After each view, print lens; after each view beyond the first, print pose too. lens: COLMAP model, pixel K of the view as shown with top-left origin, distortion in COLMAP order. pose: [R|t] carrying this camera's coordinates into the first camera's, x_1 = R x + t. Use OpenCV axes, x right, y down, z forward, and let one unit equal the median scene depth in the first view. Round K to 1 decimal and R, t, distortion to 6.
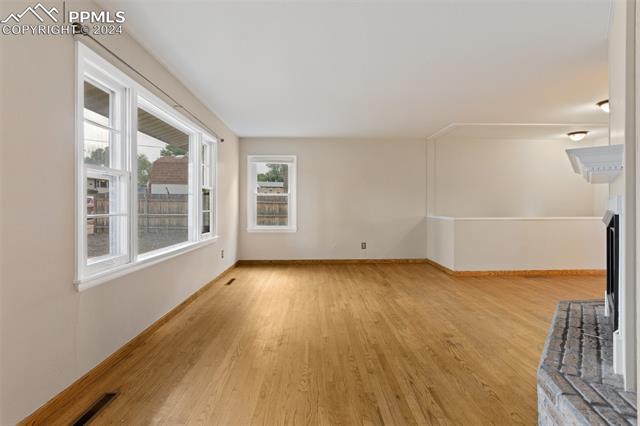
lens RADIAL K [[307.1, 0, 319.7], [0, 307.1, 209.6], [0, 0, 1]] dist [0.006259, 0.001245]
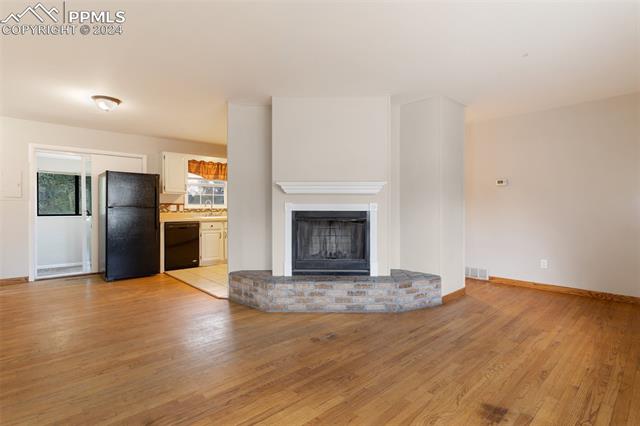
lens RADIAL K [[323.0, 0, 320.5], [0, 323.0, 207.6], [0, 0, 1]] dist [0.000369, -0.000091]
pose [[-0.666604, 0.003847, 0.745402, -0.387554], [0.007882, 0.999967, 0.001887, -0.016158], [-0.745370, 0.007133, -0.666612, 1.780240]]
